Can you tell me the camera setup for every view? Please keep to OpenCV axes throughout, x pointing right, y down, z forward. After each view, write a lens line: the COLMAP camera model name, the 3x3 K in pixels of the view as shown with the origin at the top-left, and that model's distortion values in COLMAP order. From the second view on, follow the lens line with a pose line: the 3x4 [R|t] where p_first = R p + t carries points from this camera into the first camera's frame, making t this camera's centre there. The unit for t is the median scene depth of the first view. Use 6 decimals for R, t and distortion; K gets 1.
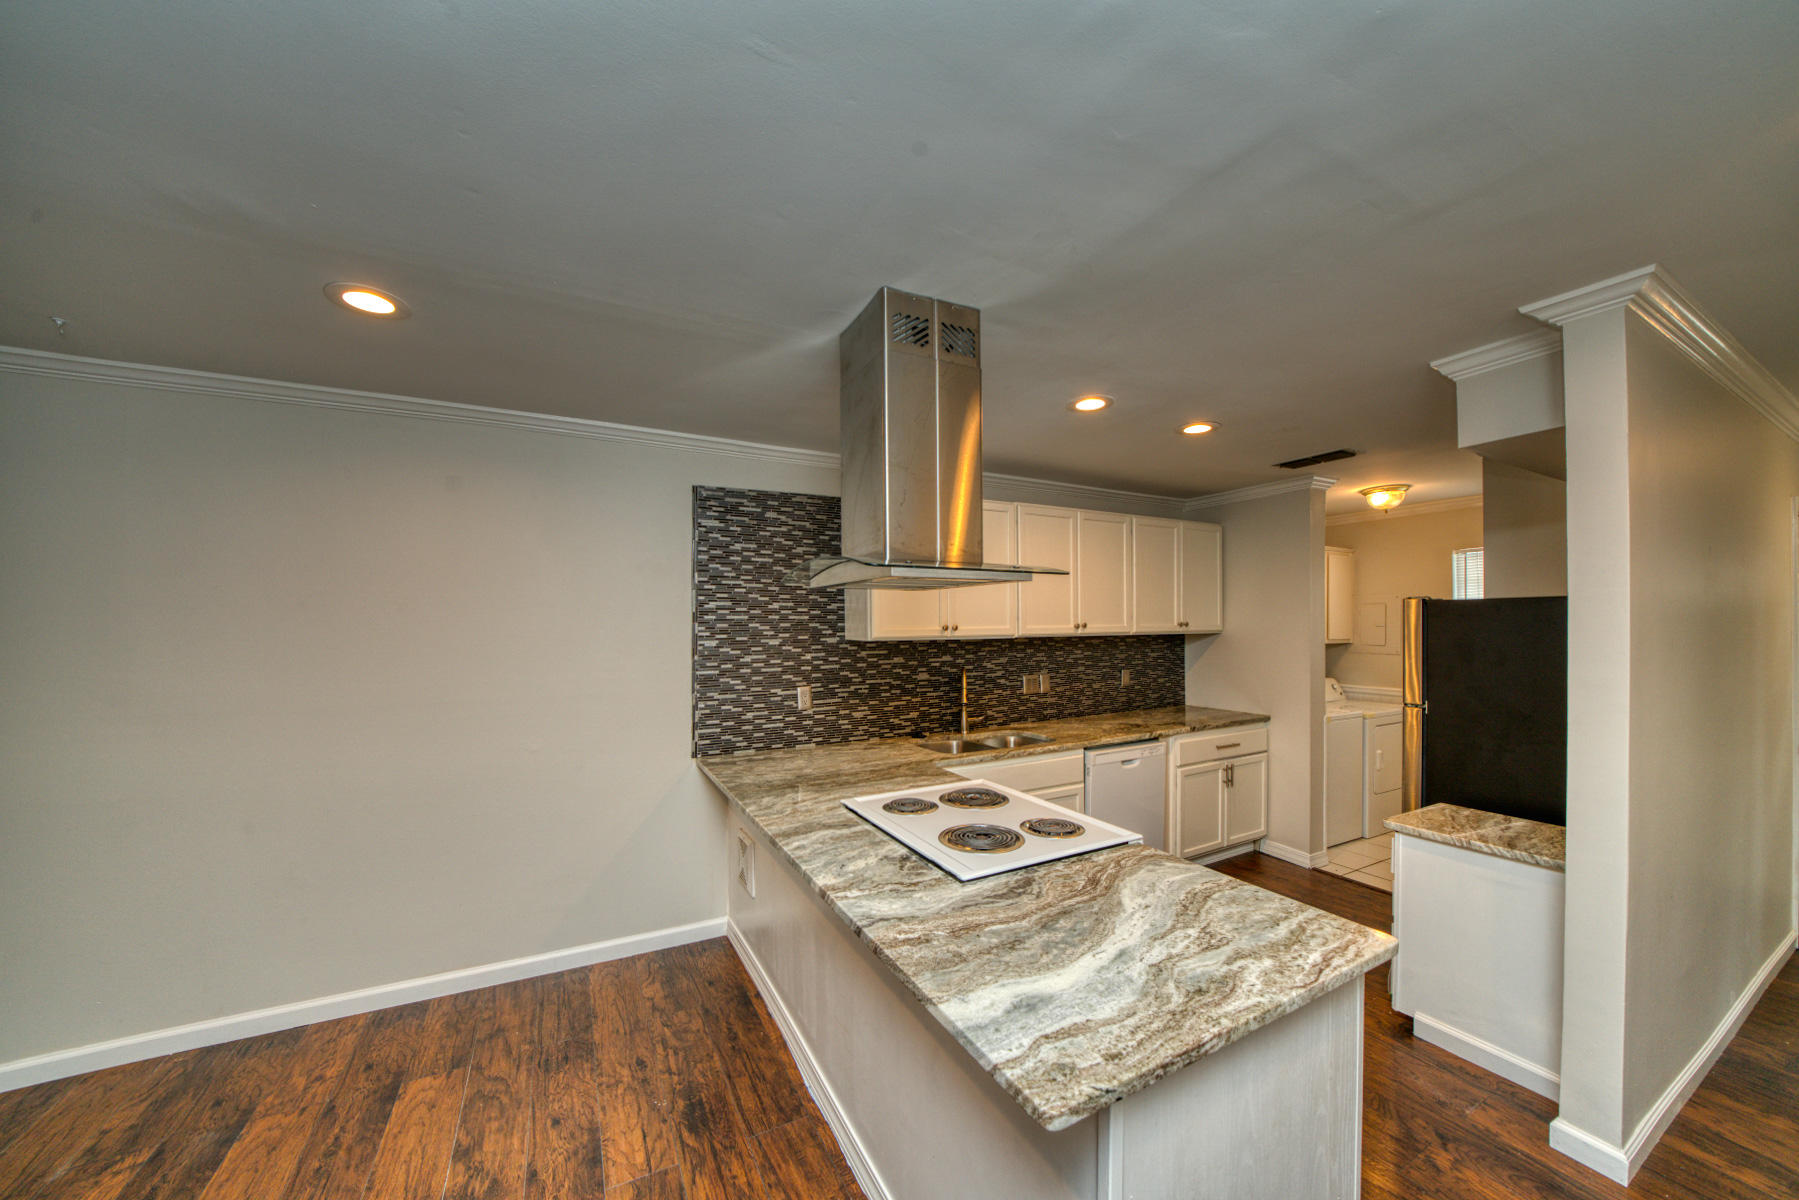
lens RADIAL K [[625.3, 0, 895.7], [0, 625.3, 612.9], [0, 0, 1]] dist [-0.026144, 0.003006]
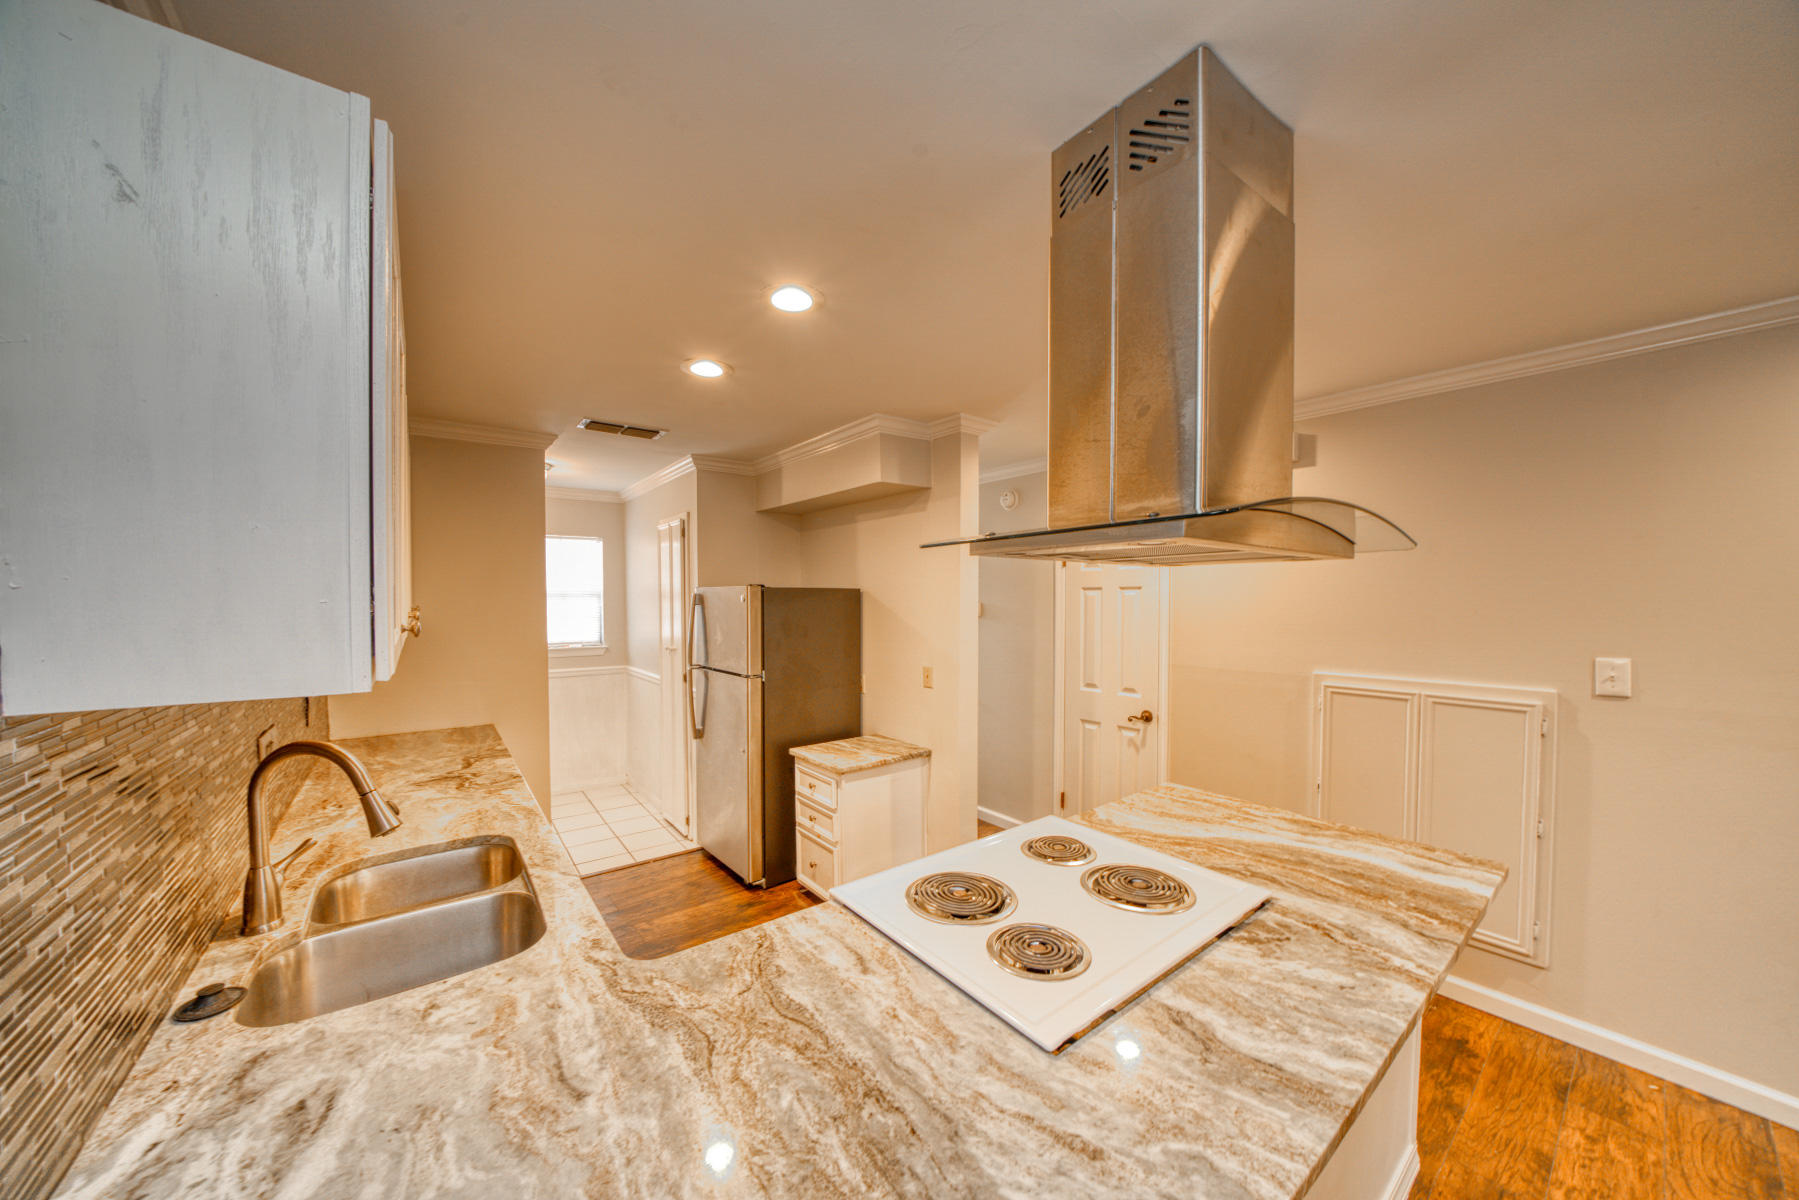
lens RADIAL K [[625.3, 0, 895.7], [0, 625.3, 612.9], [0, 0, 1]] dist [-0.026144, 0.003006]
pose [[-0.168976, -0.020100, 0.985415, -0.343353], [-0.016345, 0.999712, 0.017589, 0.004039], [-0.985485, -0.013135, -0.169256, 0.856824]]
